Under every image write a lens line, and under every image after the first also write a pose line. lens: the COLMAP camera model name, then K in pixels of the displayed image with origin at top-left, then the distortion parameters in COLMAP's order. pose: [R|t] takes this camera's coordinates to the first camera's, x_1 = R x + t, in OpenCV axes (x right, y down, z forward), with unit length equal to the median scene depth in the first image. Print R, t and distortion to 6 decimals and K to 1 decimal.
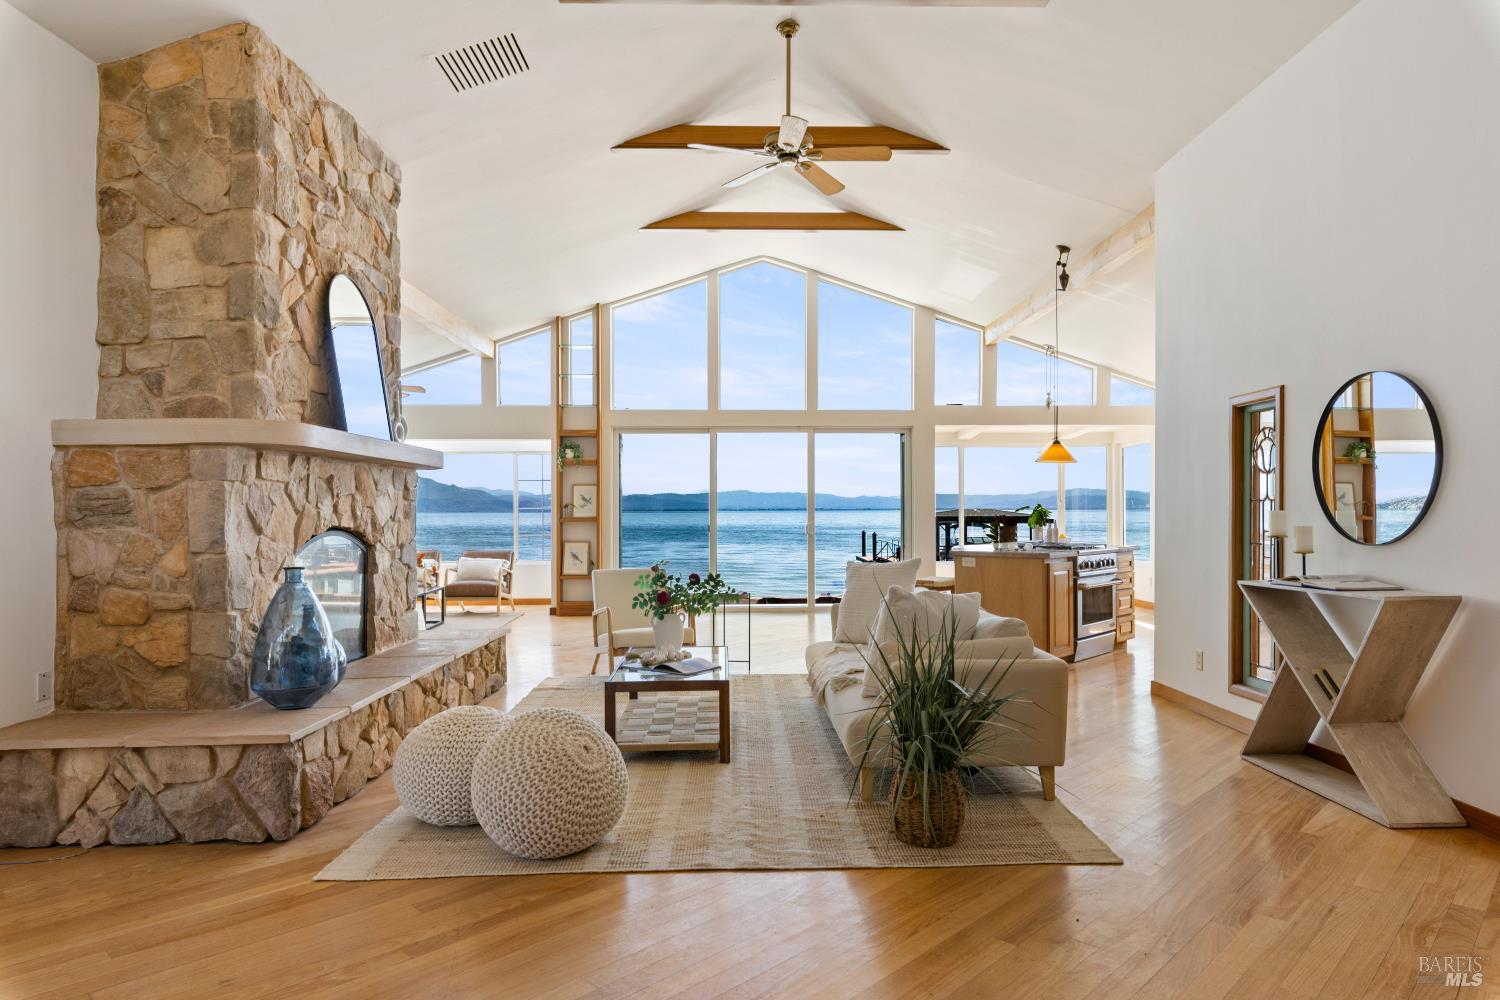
lens RADIAL K [[905.1, 0, 750.5], [0, 905.1, 498.3], [0, 0, 1]] dist [-0.001961, 0.003254]
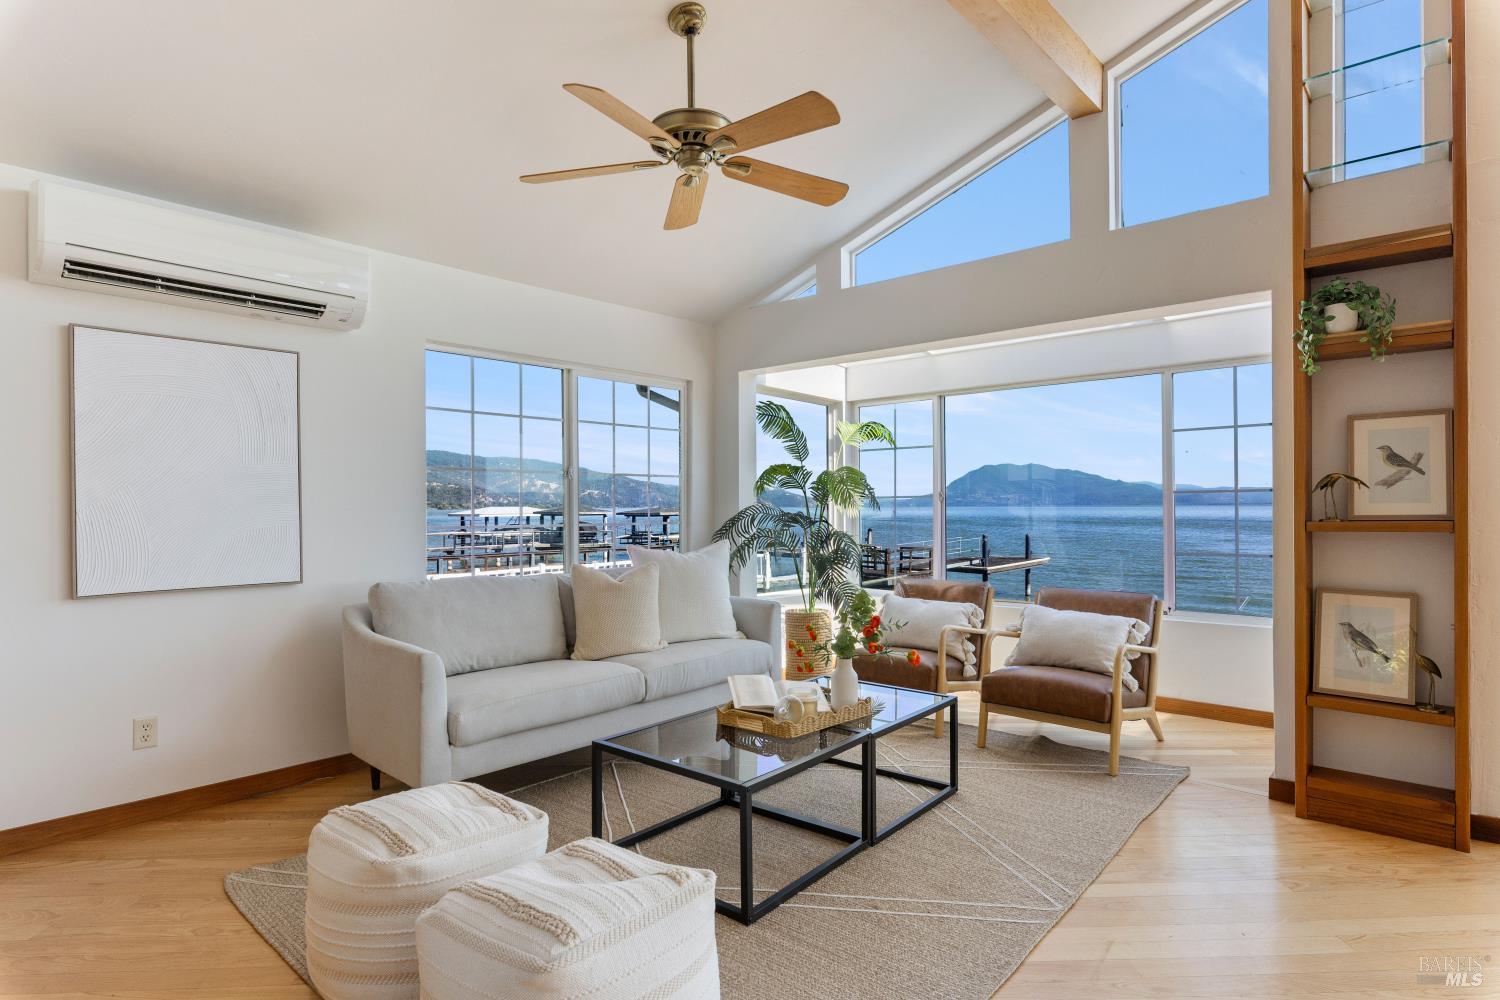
lens RADIAL K [[797.3, 0, 749.6], [0, 797.3, 505.0], [0, 0, 1]] dist [0.000245, 0.000005]
pose [[0.729125, -0.000728, -0.684381, -0.159488], [0.010969, 0.999883, 0.010622, 0.011372], [0.684293, -0.015252, 0.729048, 0.648927]]
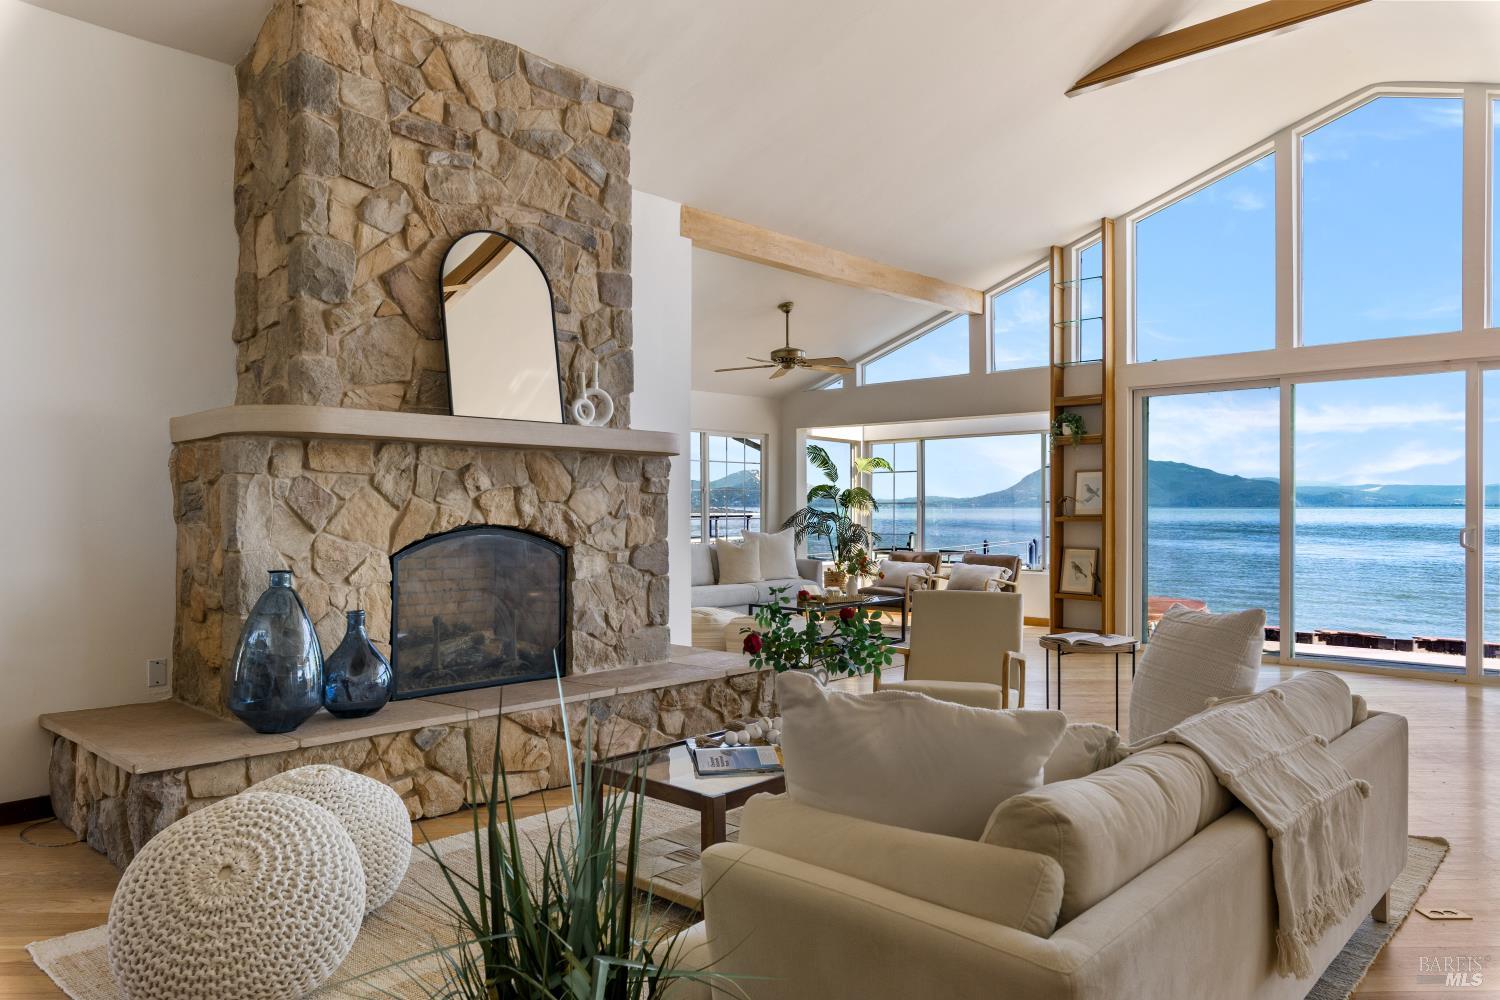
lens RADIAL K [[989.2, 0, 748.8], [0, 989.2, 503.1], [0, 0, 1]] dist [0.005499, 0.001939]
pose [[0.712253, 0.000688, -0.701922, 0.184030], [0.007639, 0.999933, 0.008731, 0.002168], [0.701881, -0.011581, 0.712200, 0.237452]]
